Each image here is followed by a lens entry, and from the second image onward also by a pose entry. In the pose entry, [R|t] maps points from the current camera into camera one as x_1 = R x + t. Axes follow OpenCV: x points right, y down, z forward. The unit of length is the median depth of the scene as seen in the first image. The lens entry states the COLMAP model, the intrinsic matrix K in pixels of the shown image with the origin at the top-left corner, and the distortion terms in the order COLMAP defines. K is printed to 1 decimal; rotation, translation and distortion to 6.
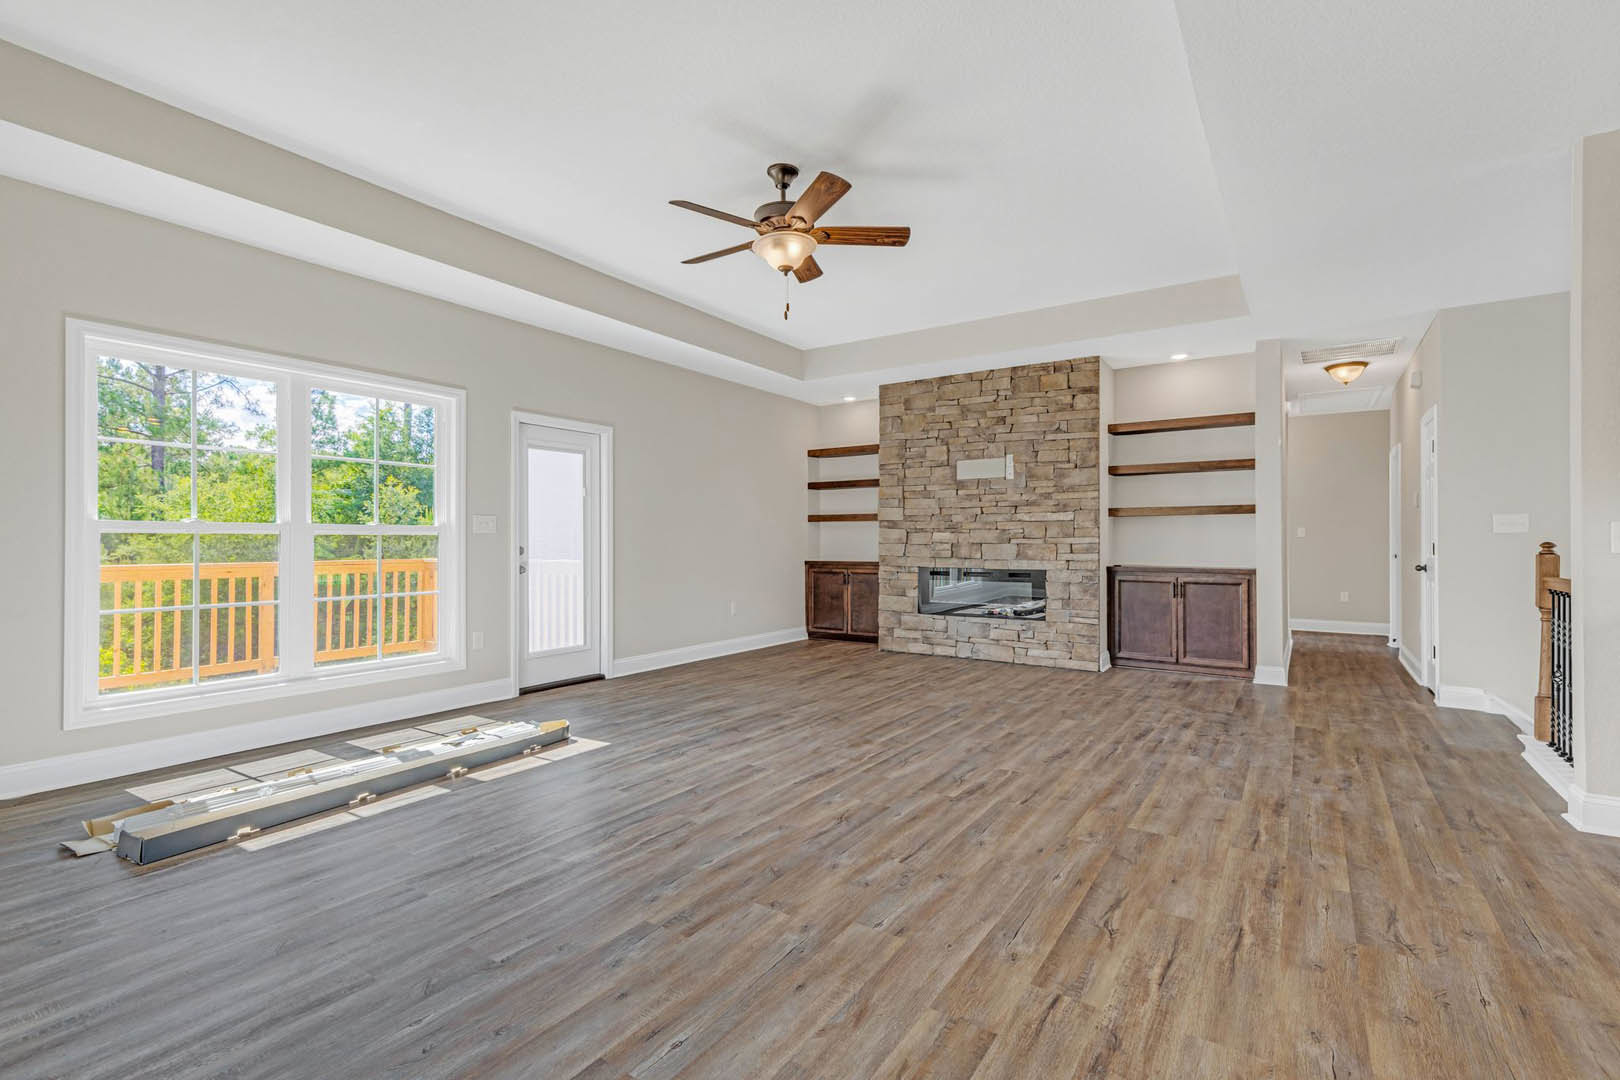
lens RADIAL K [[729.1, 0, 823.3], [0, 729.1, 535.7], [0, 0, 1]] dist [0.005265, 0.000393]
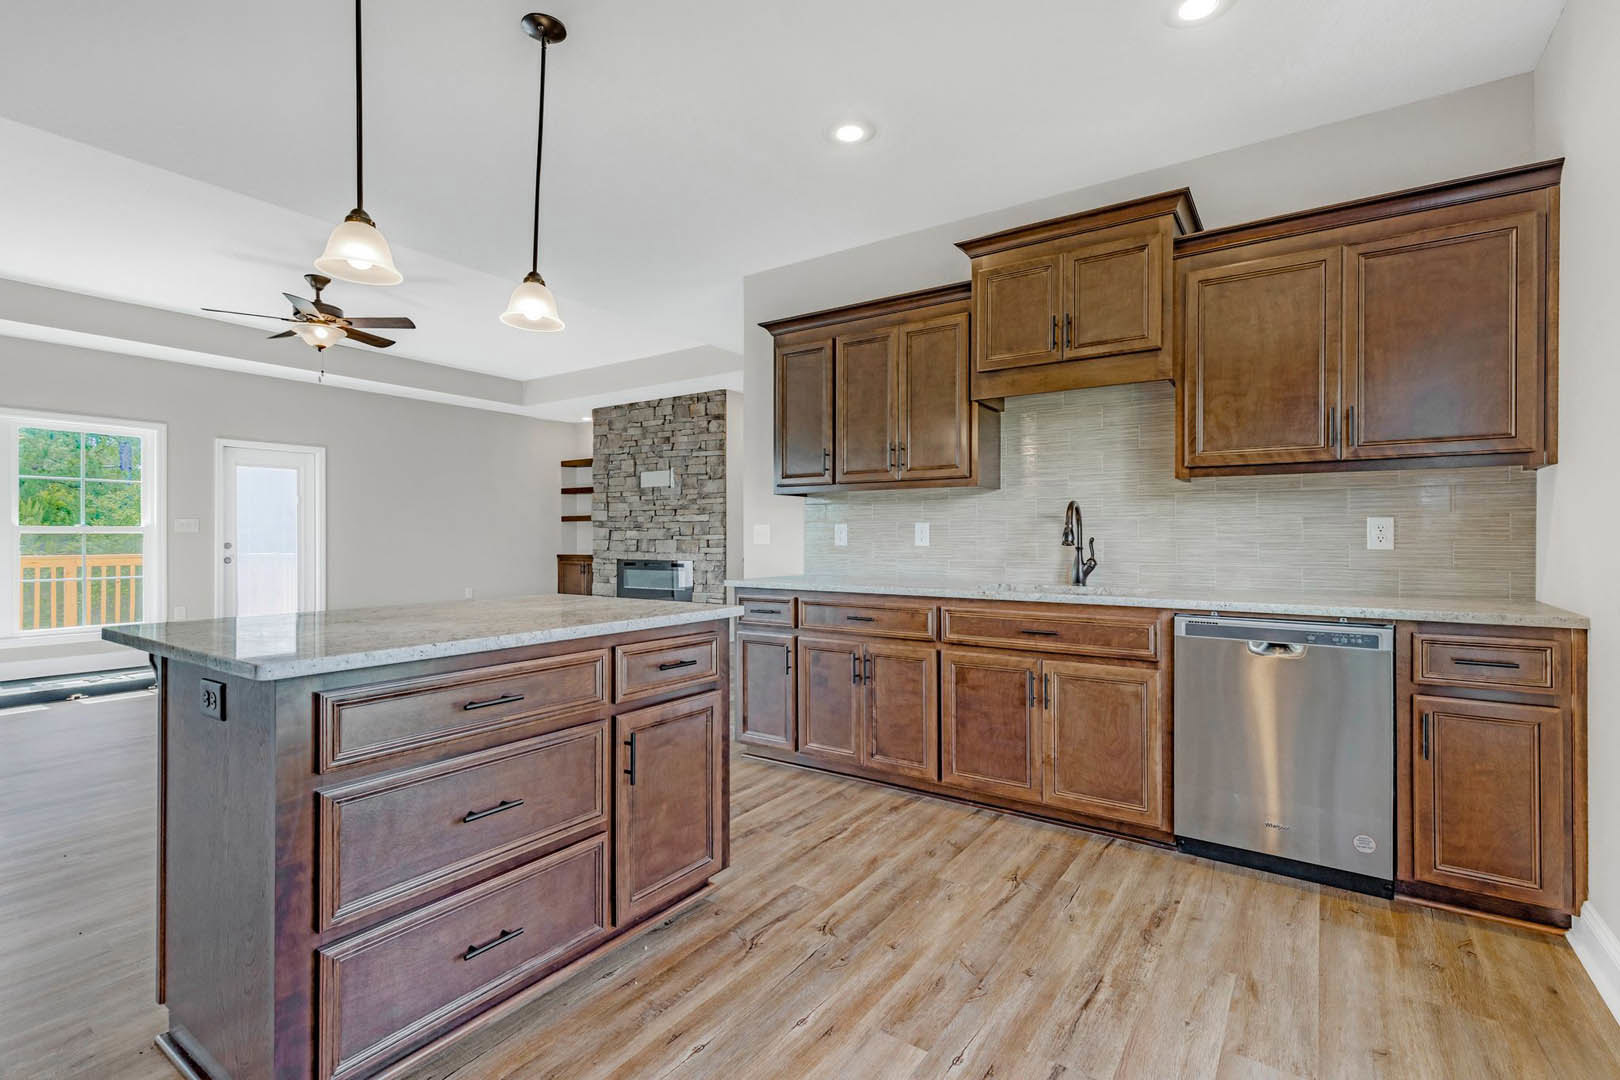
lens RADIAL K [[730.1, 0, 820.5], [0, 730.1, 538.8], [0, 0, 1]] dist [0.008872, 0.000690]
pose [[0.999988, -0.001863, -0.004639, 0.651970], [0.001904, 0.999960, 0.008732, -0.001164], [0.004623, -0.008741, 0.999951, -0.302976]]
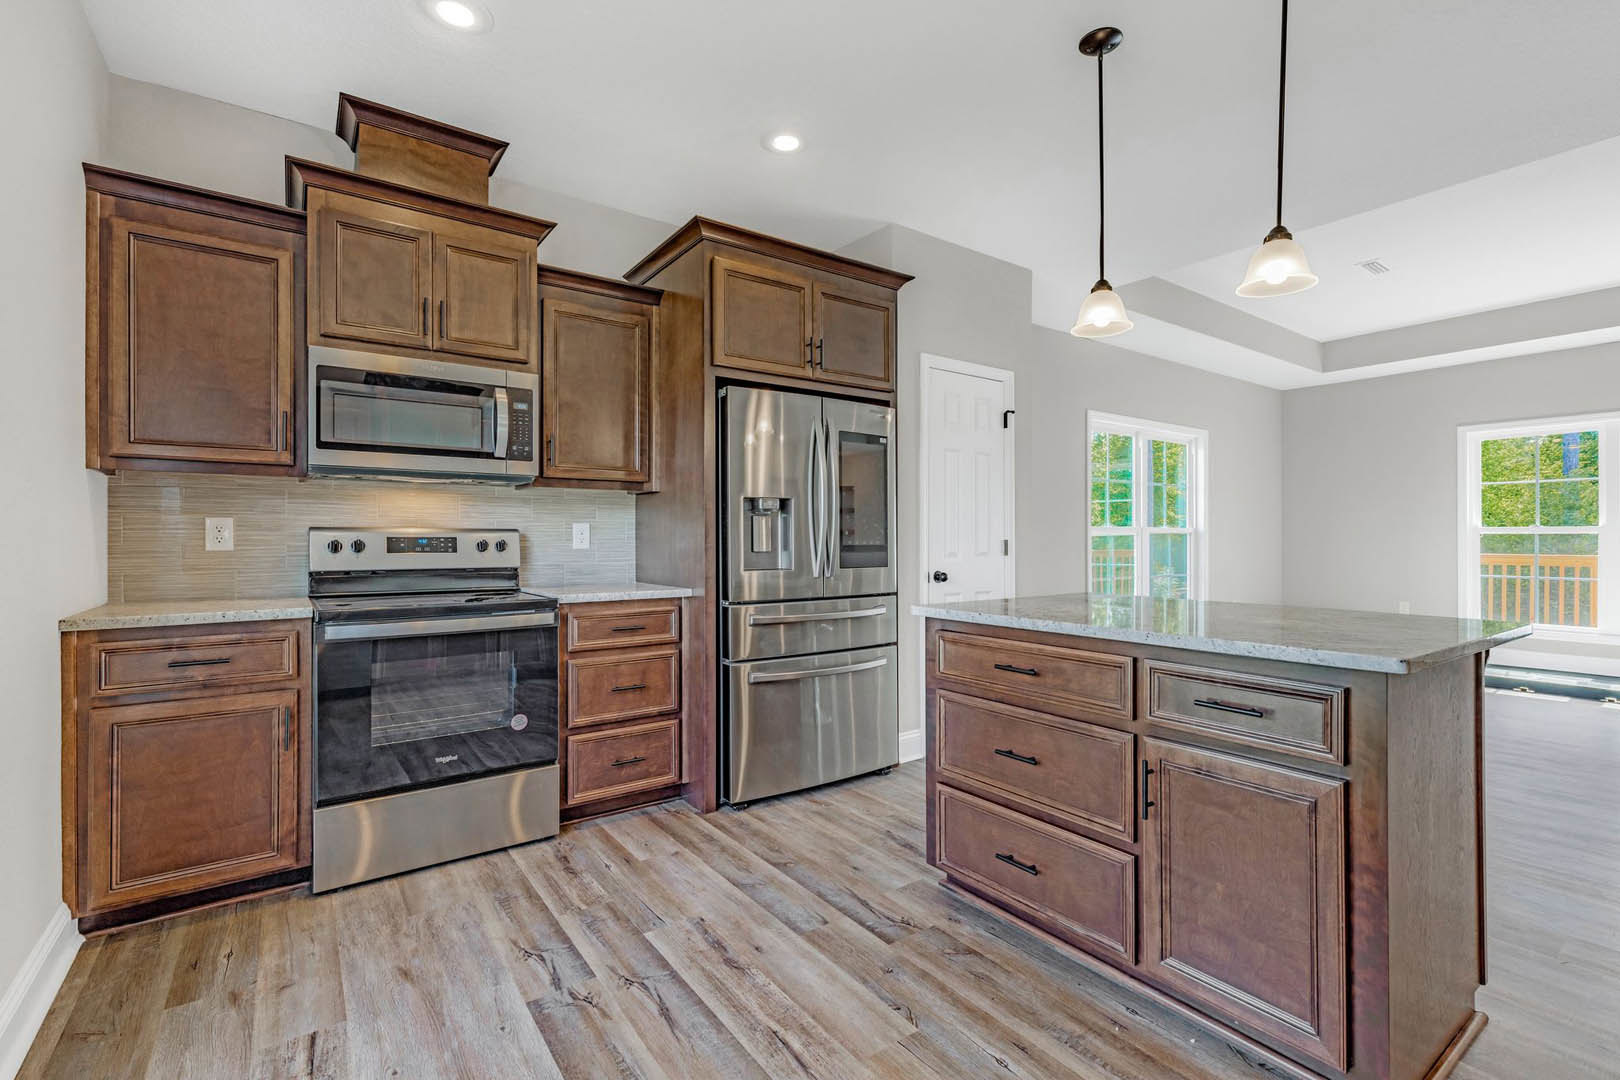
lens RADIAL K [[730.1, 0, 820.5], [0, 730.1, 538.8], [0, 0, 1]] dist [0.008872, 0.000690]
pose [[-0.335724, -0.000401, -0.941960, 0.903963], [0.006808, 0.999973, -0.002852, 0.001416], [0.941936, -0.007371, -0.335712, 0.030923]]
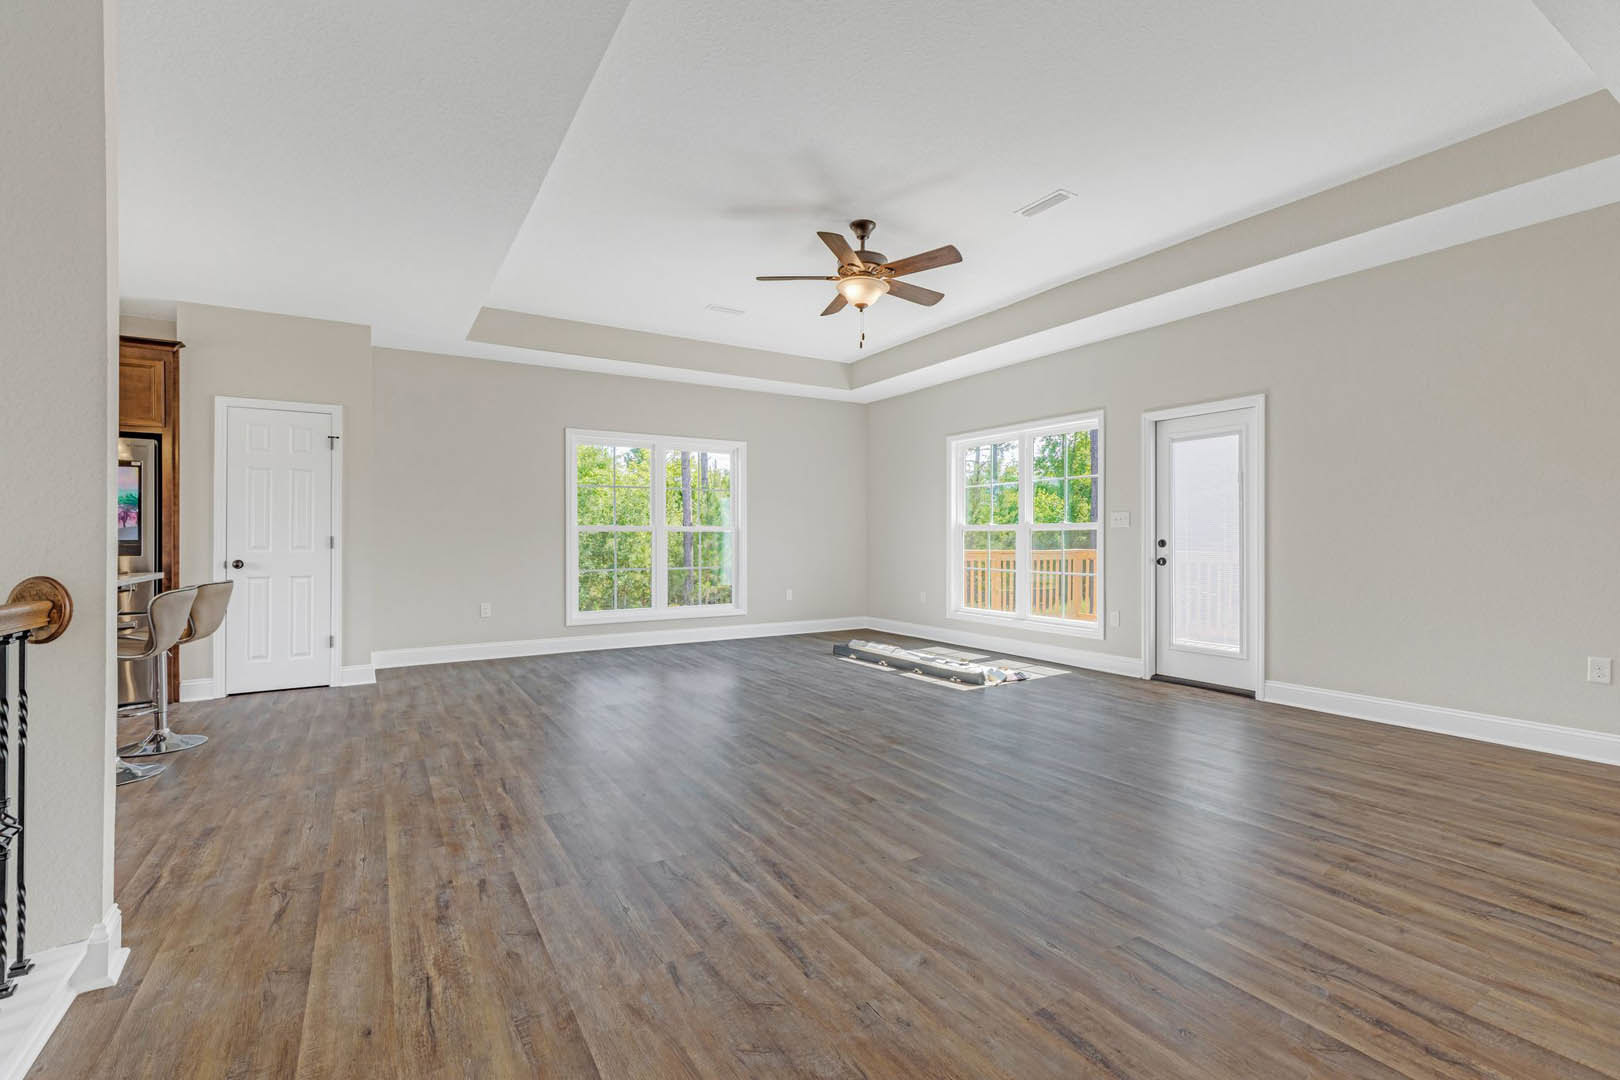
lens RADIAL K [[729.1, 0, 823.3], [0, 729.1, 535.7], [0, 0, 1]] dist [0.005265, 0.000393]
pose [[-0.418968, -0.003185, -0.907995, 0.740042], [0.007286, 0.999950, -0.006869, 0.013445], [0.907972, -0.009494, -0.418924, 1.005550]]
